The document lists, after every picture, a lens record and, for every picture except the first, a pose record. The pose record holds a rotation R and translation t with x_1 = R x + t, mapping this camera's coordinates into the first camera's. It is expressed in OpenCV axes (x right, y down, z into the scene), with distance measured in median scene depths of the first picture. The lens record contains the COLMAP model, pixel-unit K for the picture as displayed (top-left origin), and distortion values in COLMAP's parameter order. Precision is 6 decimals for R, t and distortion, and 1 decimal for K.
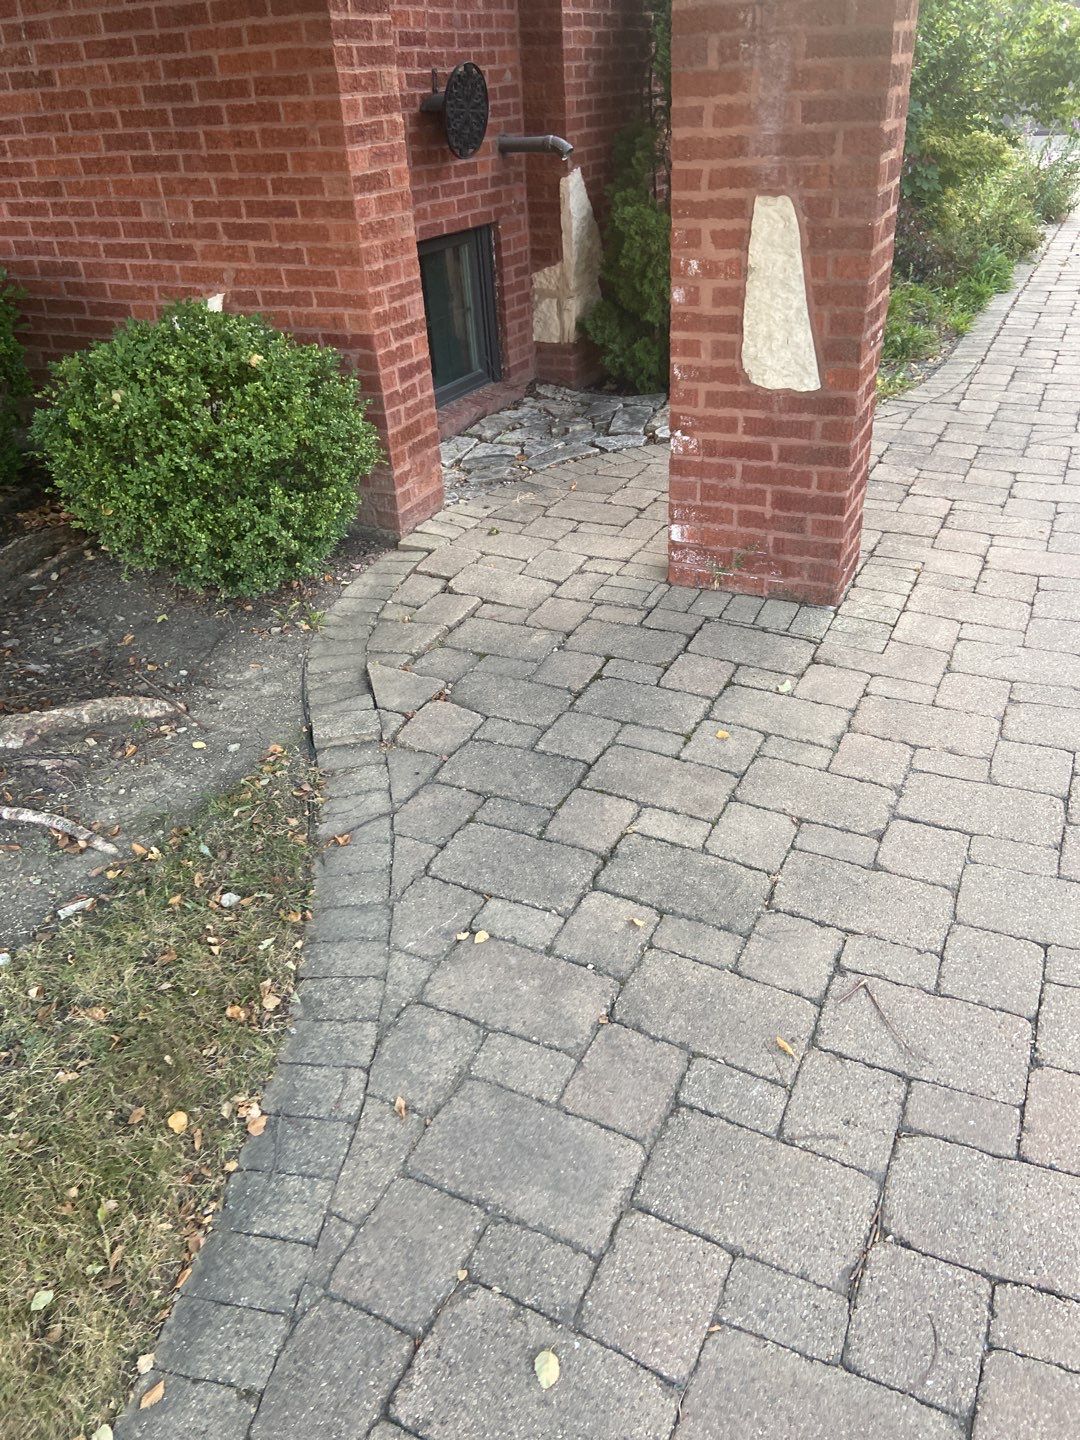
lens RADIAL K [[1159.5, 0, 540.0], [0, 1159.5, 720.0], [0, 0, 1]] dist [0.016455, -0.002370]
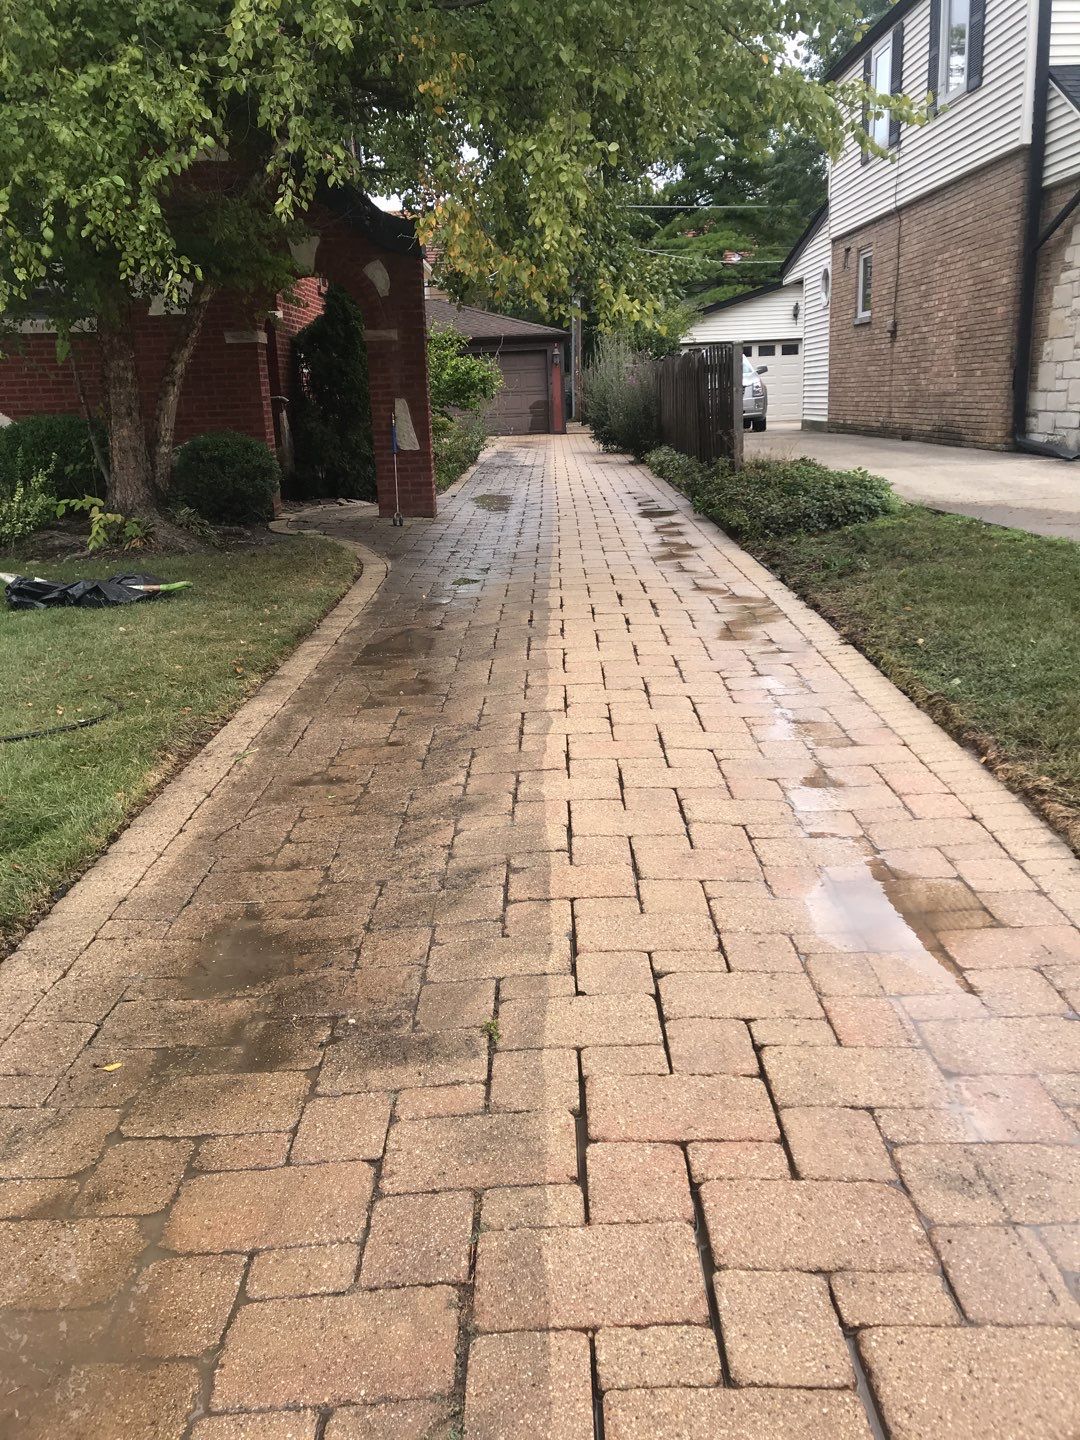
lens RADIAL K [[1159.5, 0, 540.0], [0, 1159.5, 720.0], [0, 0, 1]] dist [0.016455, -0.002370]
pose [[0.908047, -0.091939, 0.408654, -0.813988], [0.187664, 0.961515, -0.200676, 1.106417], [-0.374477, 0.258913, 0.890354, -1.778182]]
